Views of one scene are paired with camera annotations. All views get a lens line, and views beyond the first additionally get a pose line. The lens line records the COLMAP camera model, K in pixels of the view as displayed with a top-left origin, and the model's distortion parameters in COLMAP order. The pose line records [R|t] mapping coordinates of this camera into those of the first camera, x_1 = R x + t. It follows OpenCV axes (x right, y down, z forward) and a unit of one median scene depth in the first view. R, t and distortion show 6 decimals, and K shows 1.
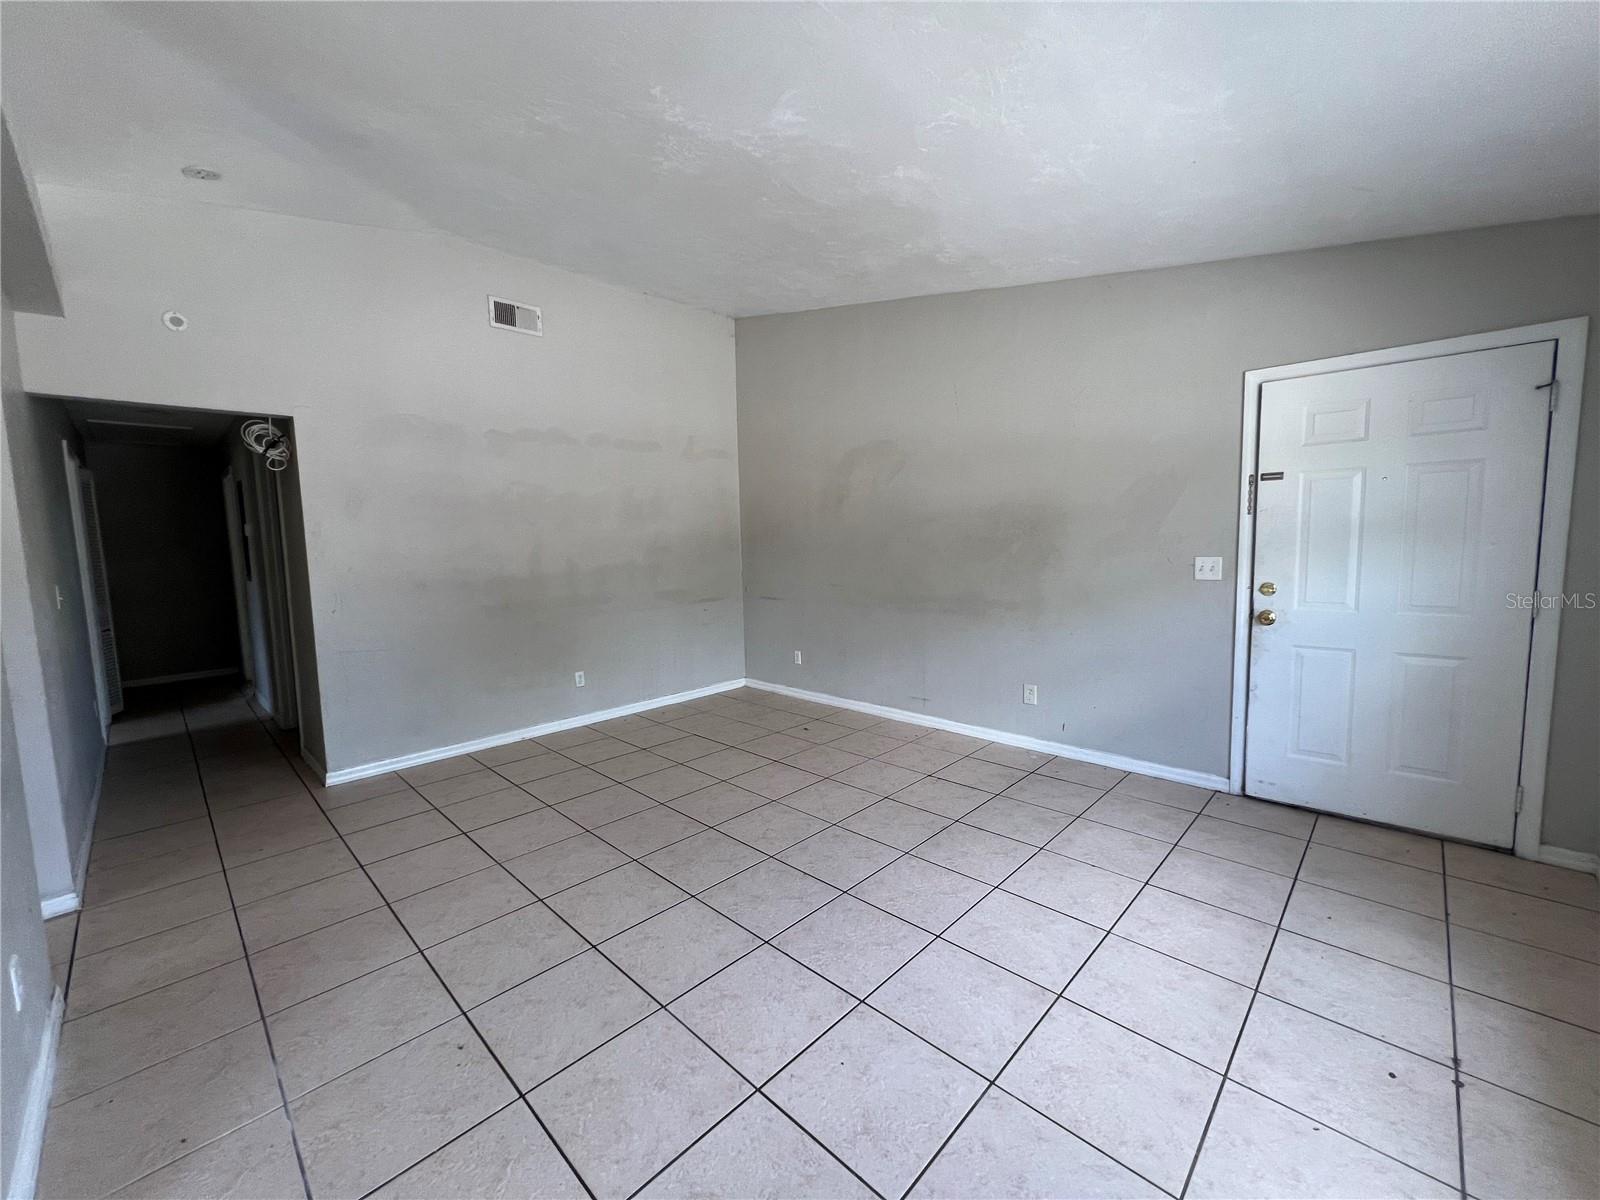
lens RADIAL K [[637.7, 0, 798.2], [0, 637.7, 605.8], [0, 0, 1]] dist [-0.001465, -0.000069]
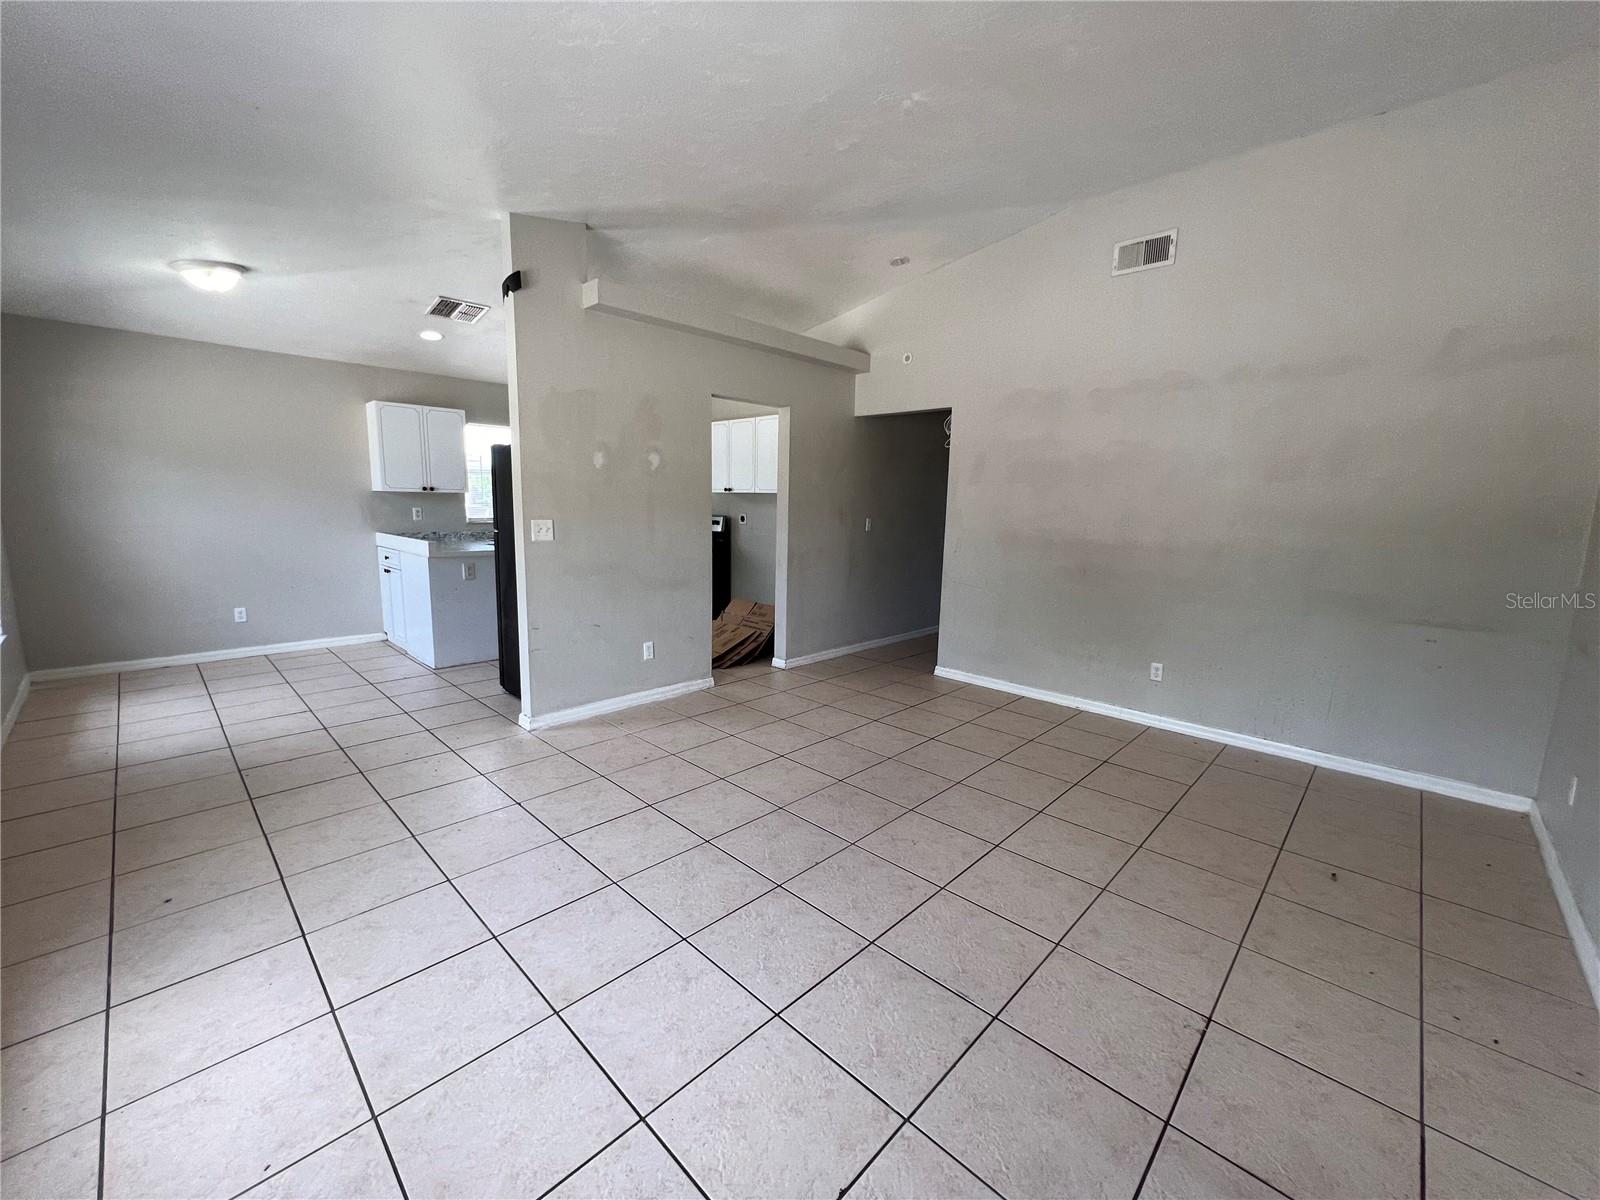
lens RADIAL K [[645.7, 0, 803.0], [0, 645.7, 608.5], [0, 0, 1]] dist [0.001019, 0.000451]
pose [[0.003926, 0.186902, -0.982371, 0.629465], [-0.130239, 0.974107, 0.184809, -0.083716], [0.991475, 0.127217, 0.028167, 0.652398]]
